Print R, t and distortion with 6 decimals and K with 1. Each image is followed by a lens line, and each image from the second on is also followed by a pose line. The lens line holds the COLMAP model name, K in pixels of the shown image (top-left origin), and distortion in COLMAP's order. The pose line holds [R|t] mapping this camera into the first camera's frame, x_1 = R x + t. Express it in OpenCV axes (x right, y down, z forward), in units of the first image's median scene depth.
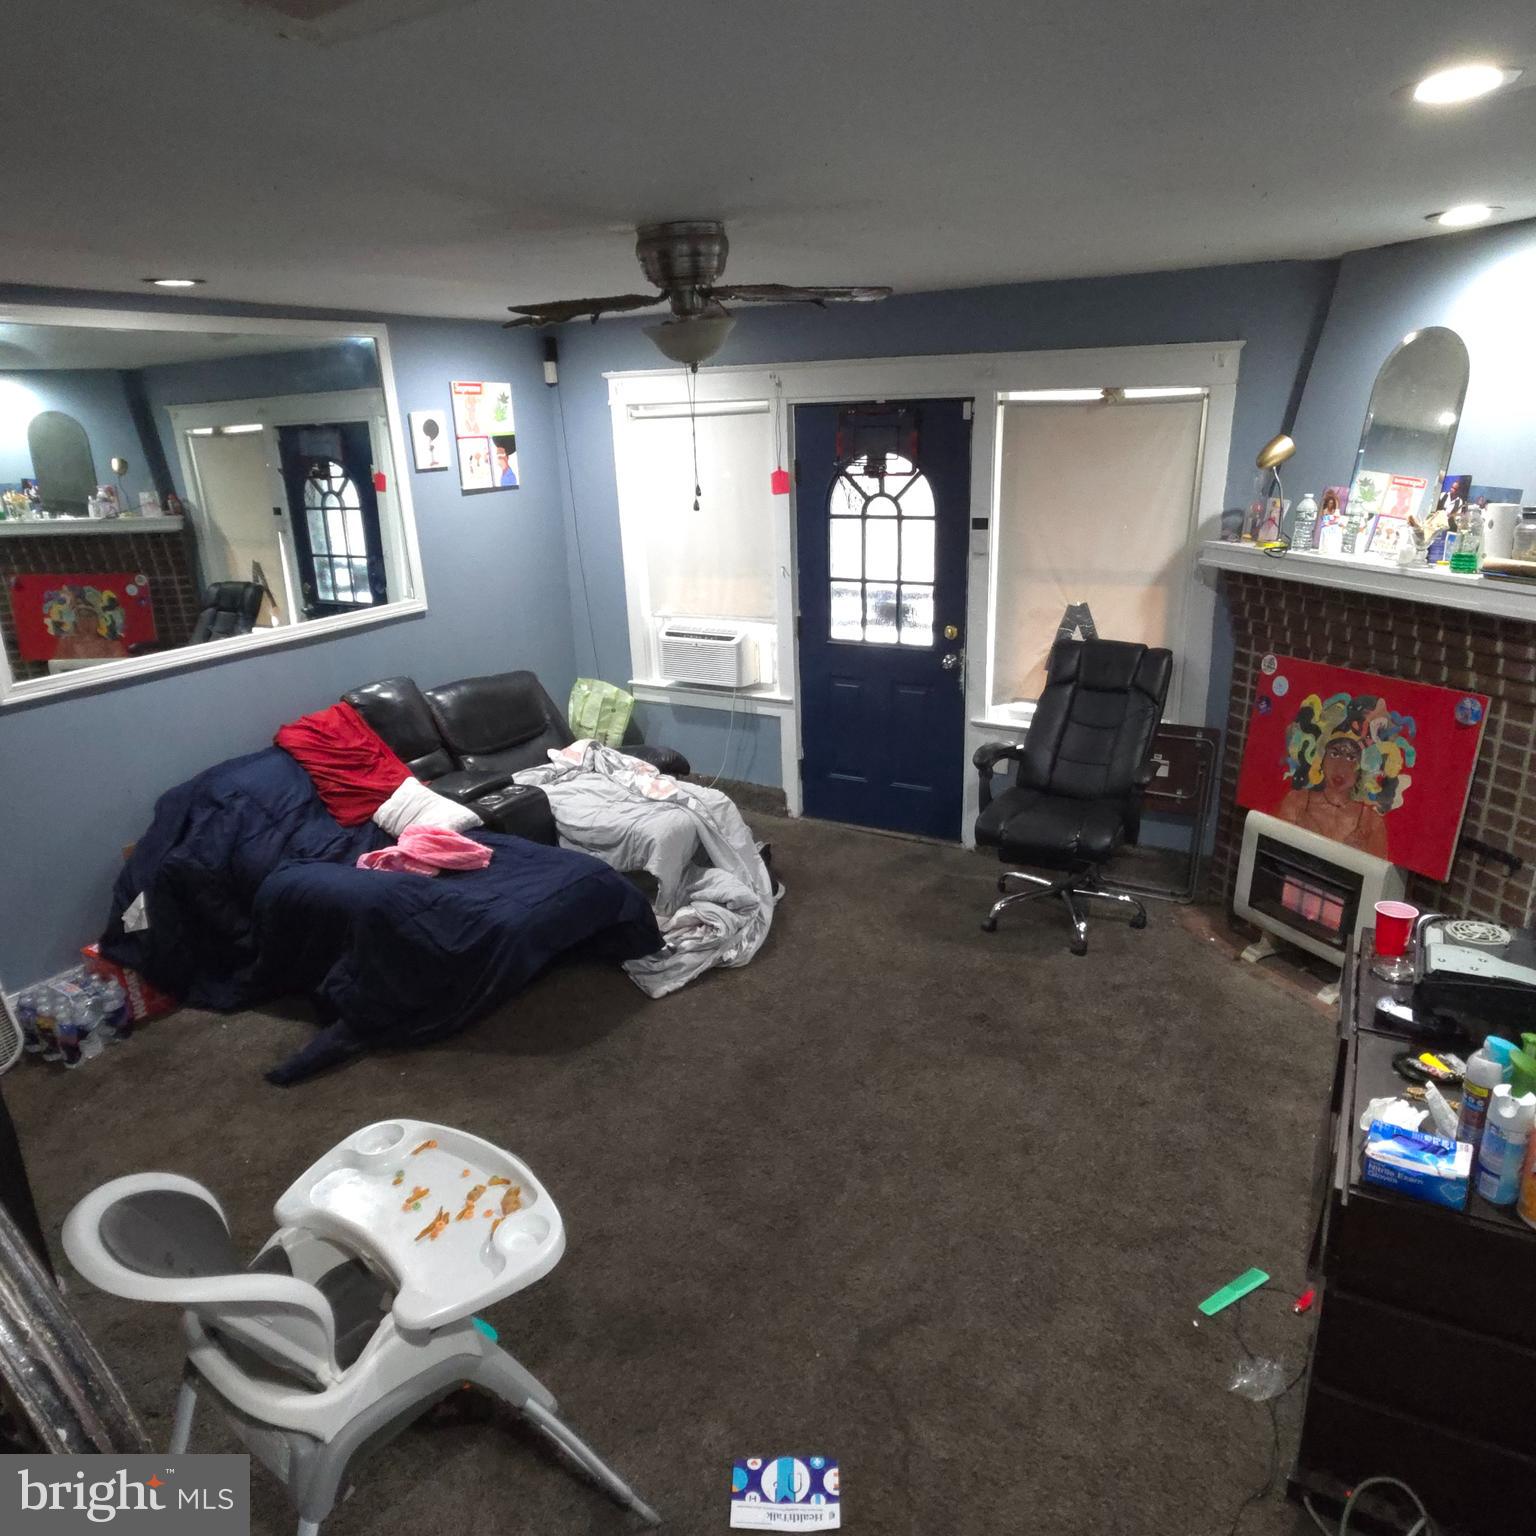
lens RADIAL K [[1086.6, 0, 767.3], [0, 1086.6, 771.6], [0, 0, 1]] dist [0.005403, 0.003150]
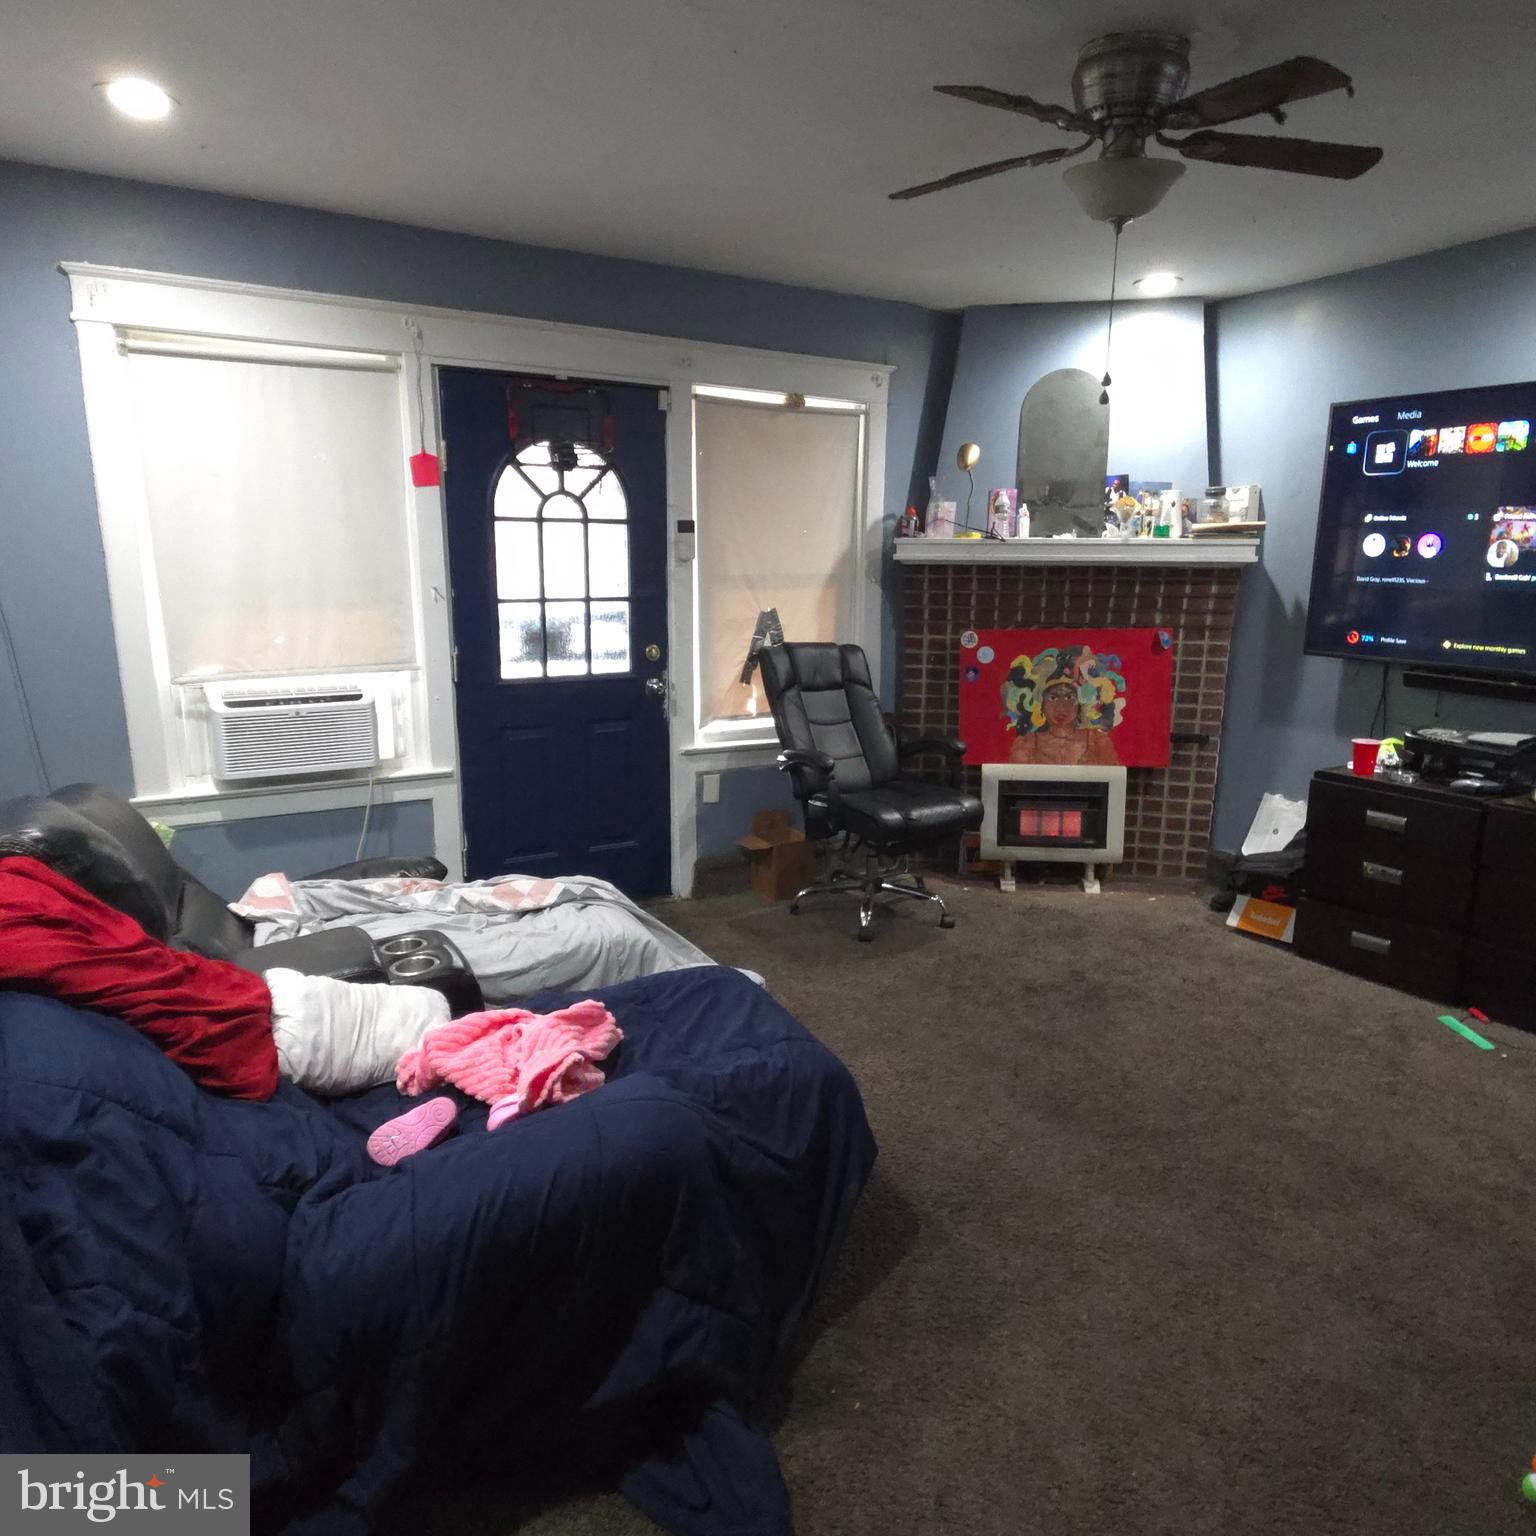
lens RADIAL K [[1086.6, 0, 769.5], [0, 1086.6, 768.5], [0, 0, 1]] dist [0.005403, 0.003150]
pose [[0.490262, -0.140438, 0.860186, -0.584577], [0.247935, 0.968631, 0.016834, -0.031767], [-0.835567, 0.205017, 0.509702, 0.531802]]
